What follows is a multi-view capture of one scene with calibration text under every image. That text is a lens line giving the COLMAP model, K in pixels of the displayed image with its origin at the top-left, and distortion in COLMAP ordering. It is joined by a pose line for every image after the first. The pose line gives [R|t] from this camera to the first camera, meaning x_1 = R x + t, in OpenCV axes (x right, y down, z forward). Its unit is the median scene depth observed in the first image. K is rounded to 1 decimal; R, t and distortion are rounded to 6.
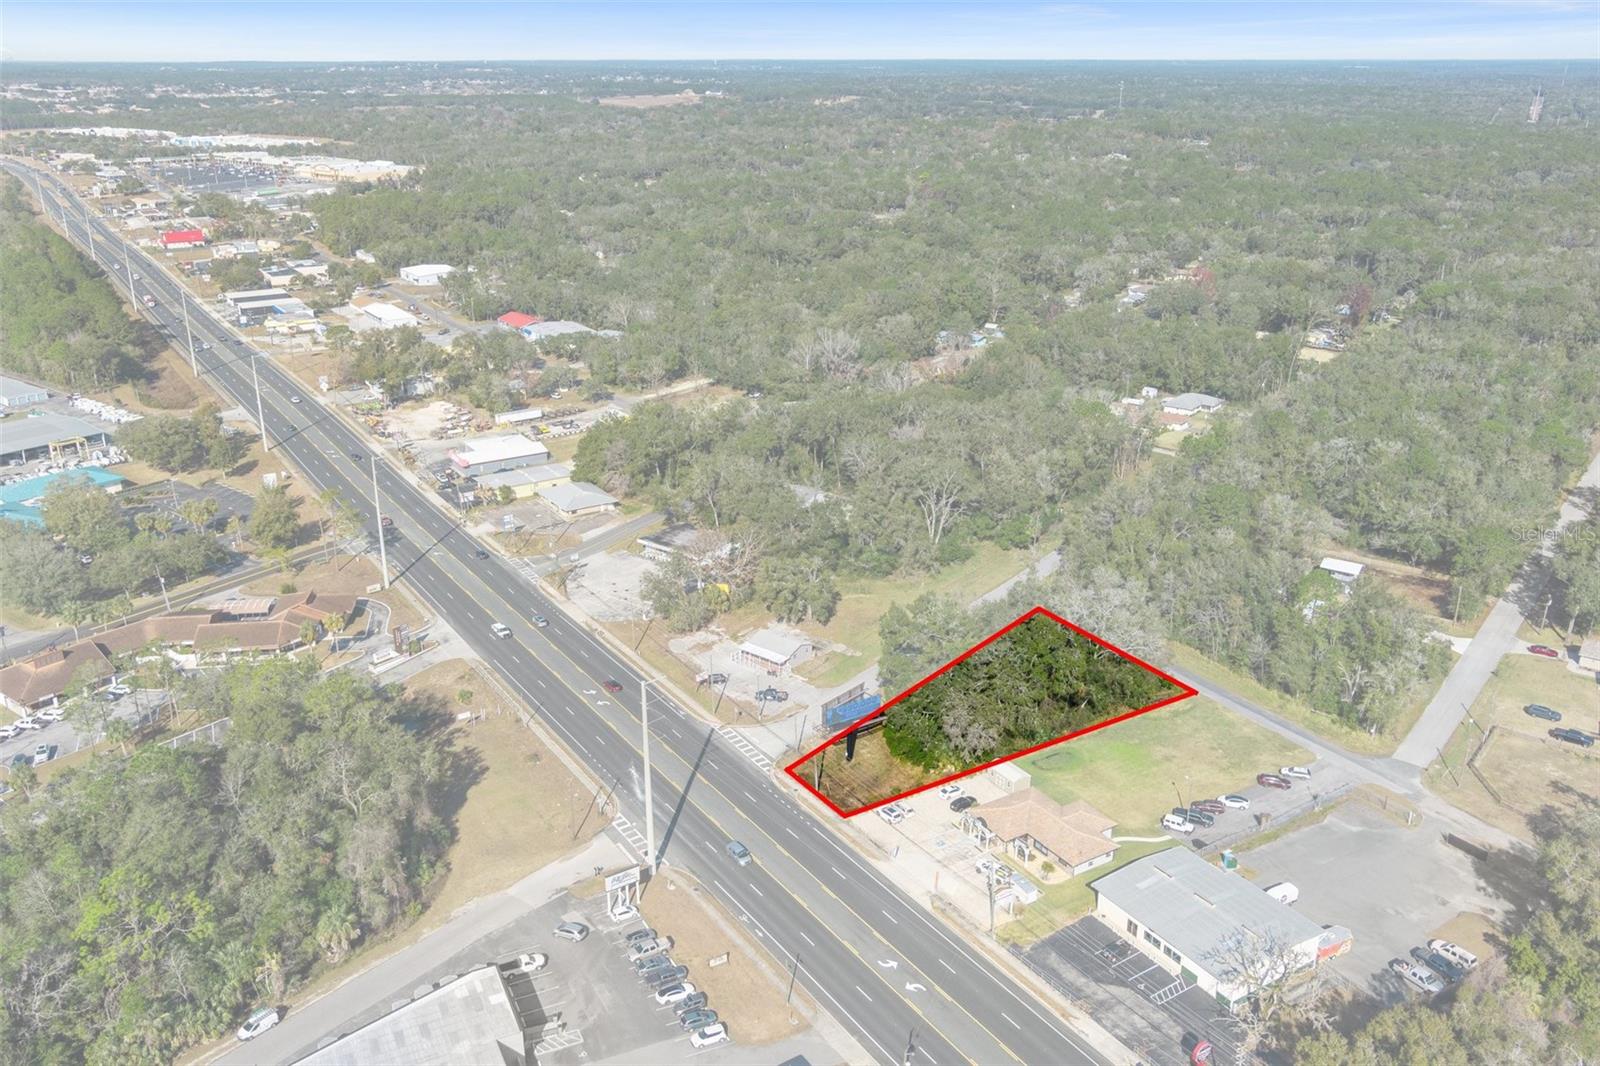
lens RADIAL K [[1294.2, 0, 800.0], [0, 1294.2, 533.0], [0, 0, 1]] dist [-0.000817, -0.000266]
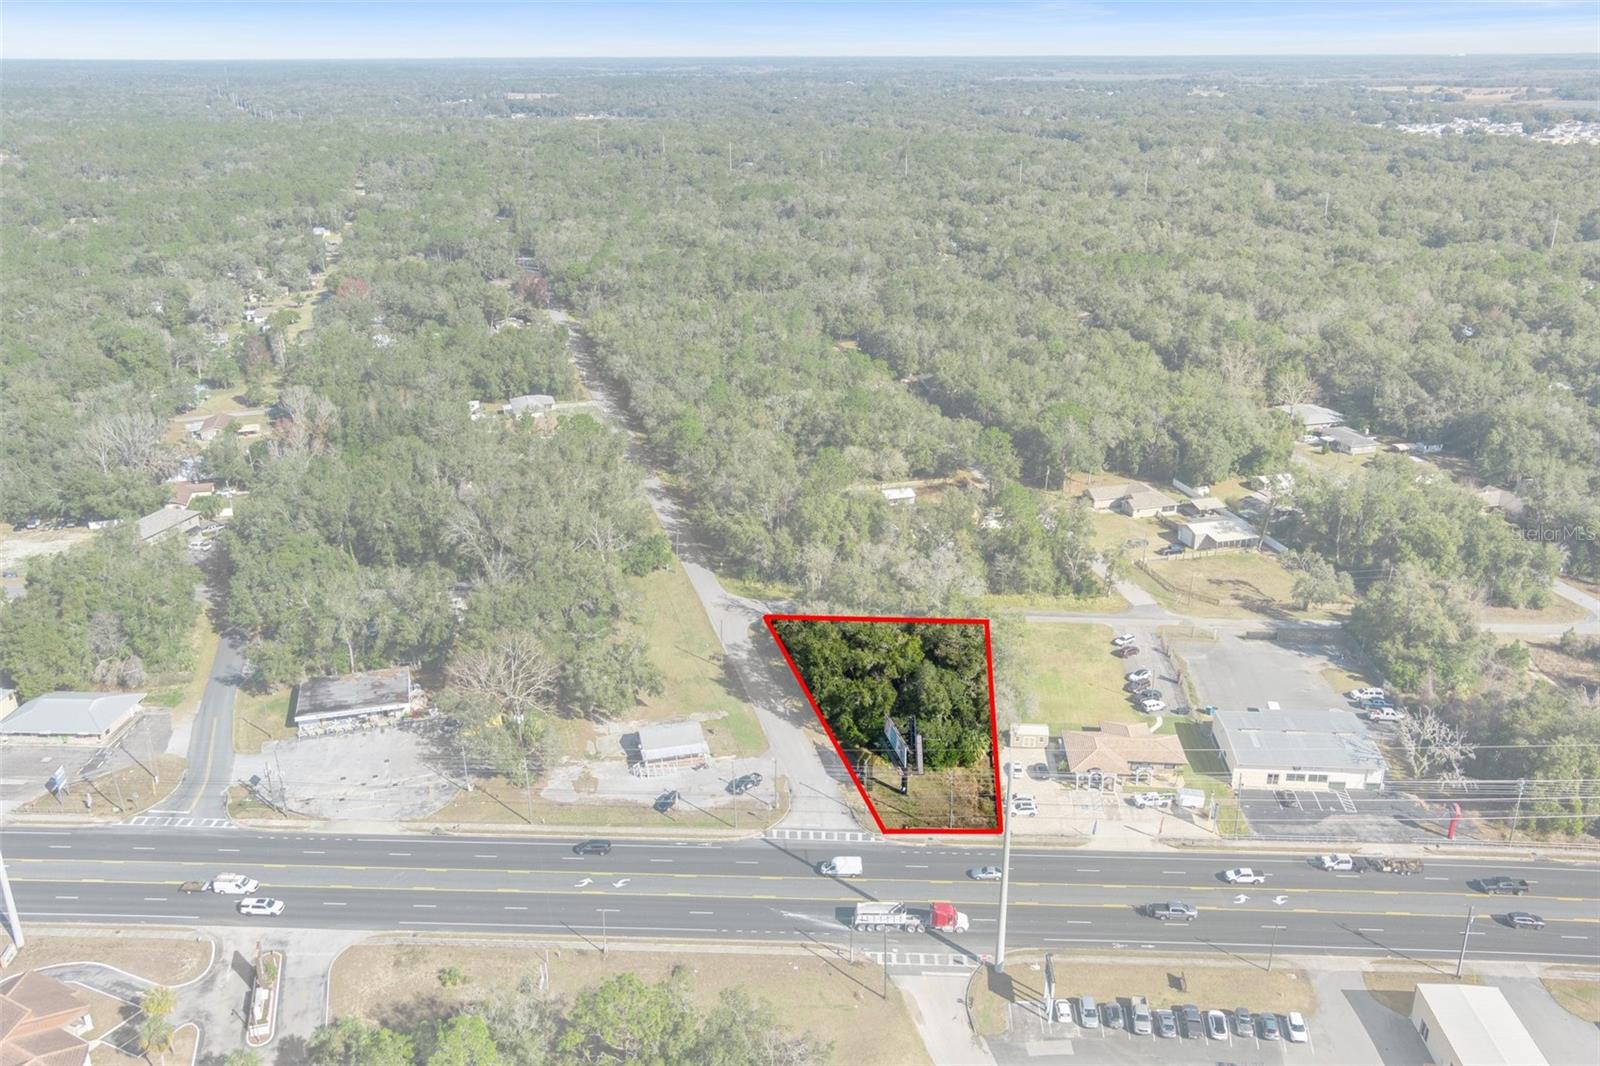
lens RADIAL K [[1294.2, 0, 800.0], [0, 1294.2, 533.0], [0, 0, 1]] dist [-0.000817, -0.000266]
pose [[0.590096, -0.282775, 0.756191, -0.555196], [0.281513, 0.949936, 0.135546, -0.130443], [-0.756662, 0.132893, 0.640158, 0.346885]]
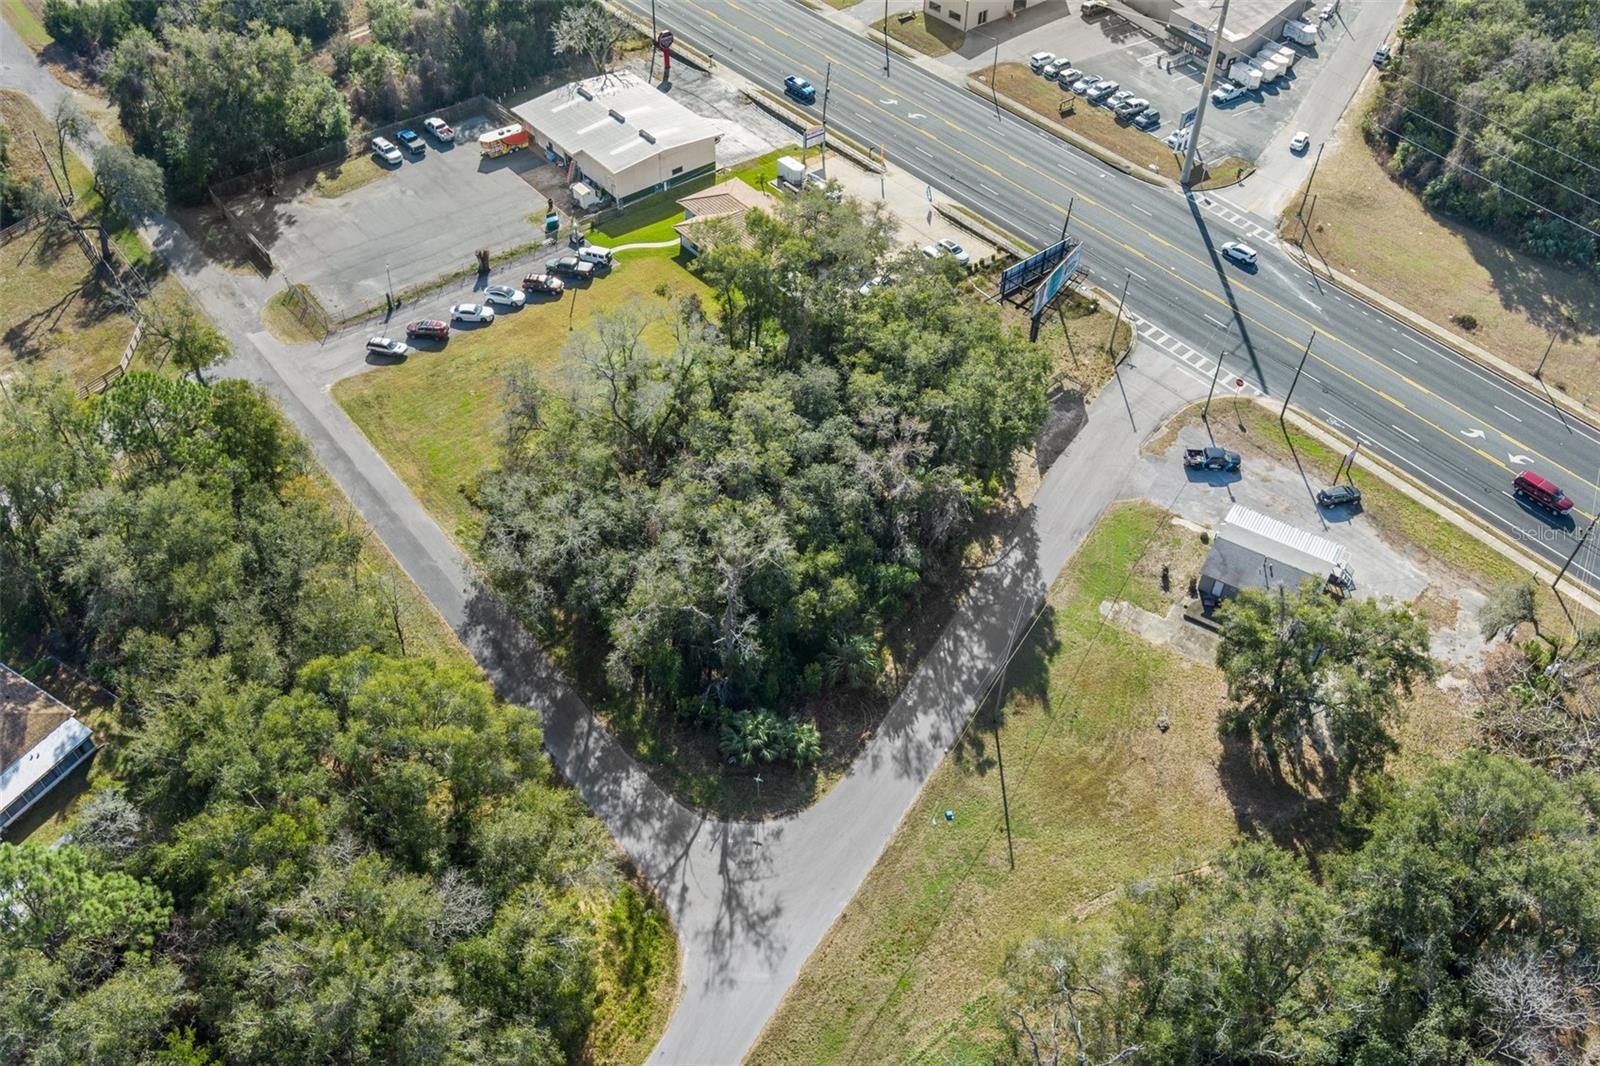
lens RADIAL K [[1293.4, 0, 796.8], [0, 1293.4, 547.3], [0, 0, 1]] dist [-0.067754, 0.009999]
pose [[-0.992093, 0.085875, -0.091523, 0.189838], [-0.049535, 0.402111, 0.914250, -0.323363], [0.115314, 0.911555, -0.394677, 1.109098]]
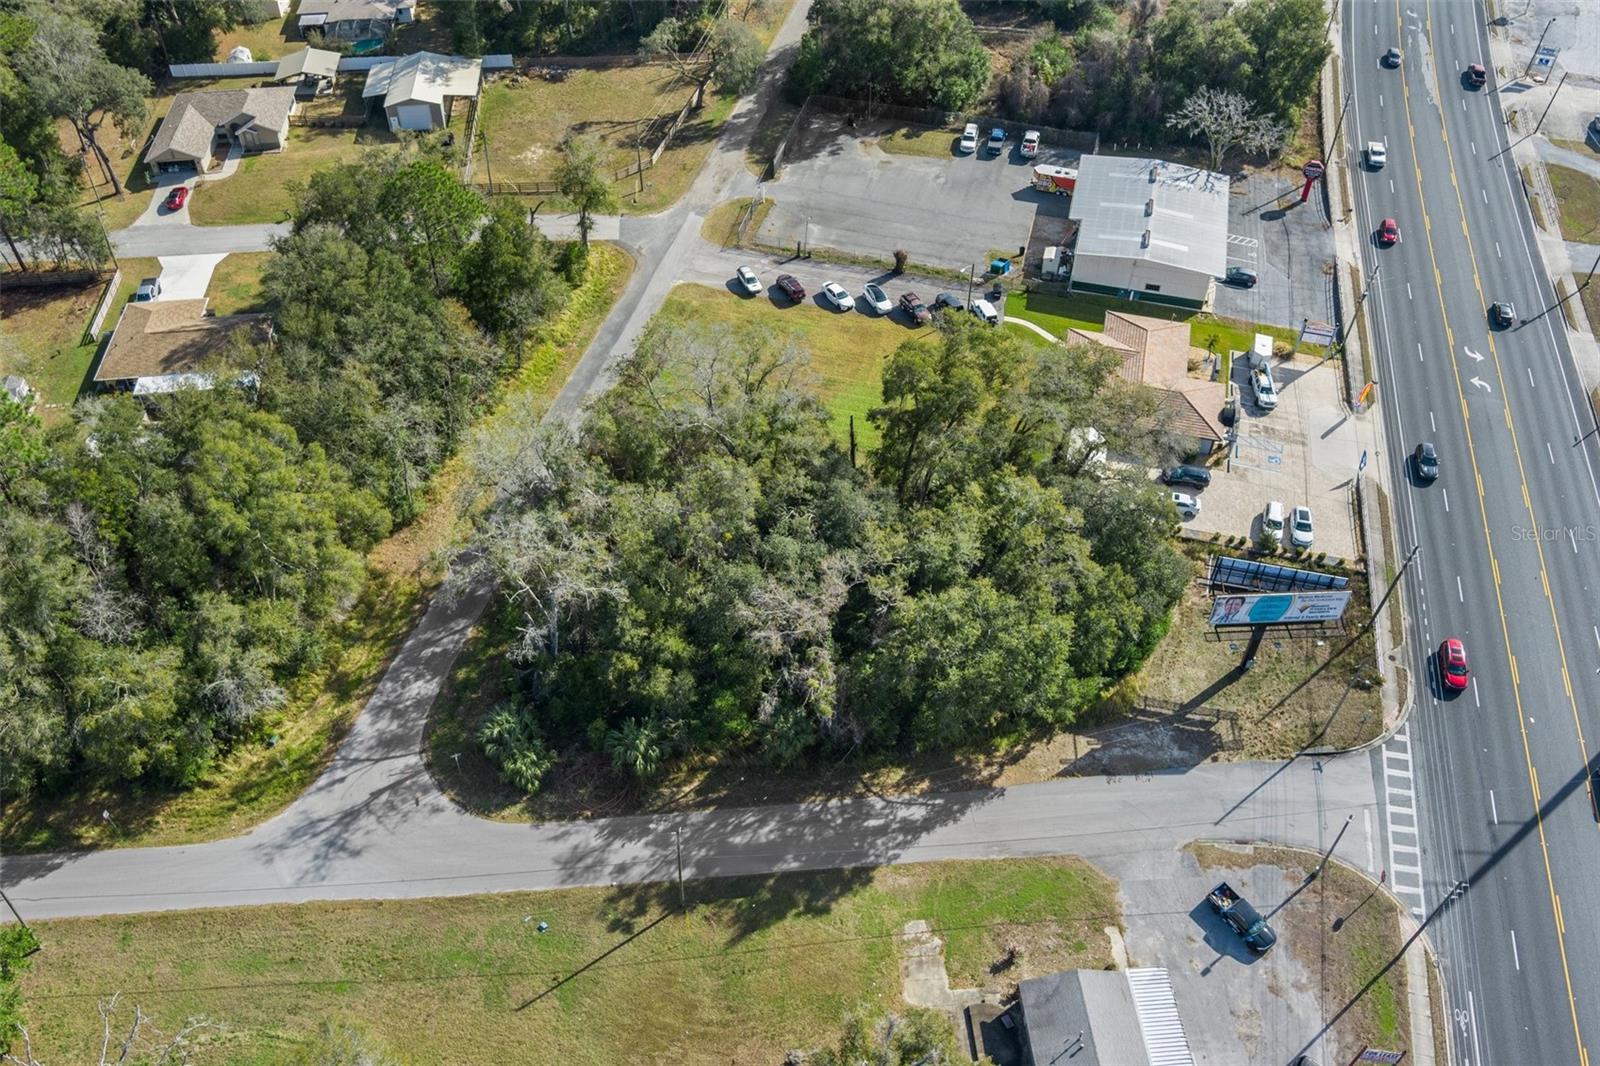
lens RADIAL K [[1293.4, 0, 796.8], [0, 1293.4, 547.3], [0, 0, 1]] dist [-0.067754, 0.009999]
pose [[-0.693639, -0.522351, 0.495998, -0.057195], [0.245169, 0.476265, 0.844431, -0.276388], [-0.677316, 0.707334, -0.202292, 0.983805]]
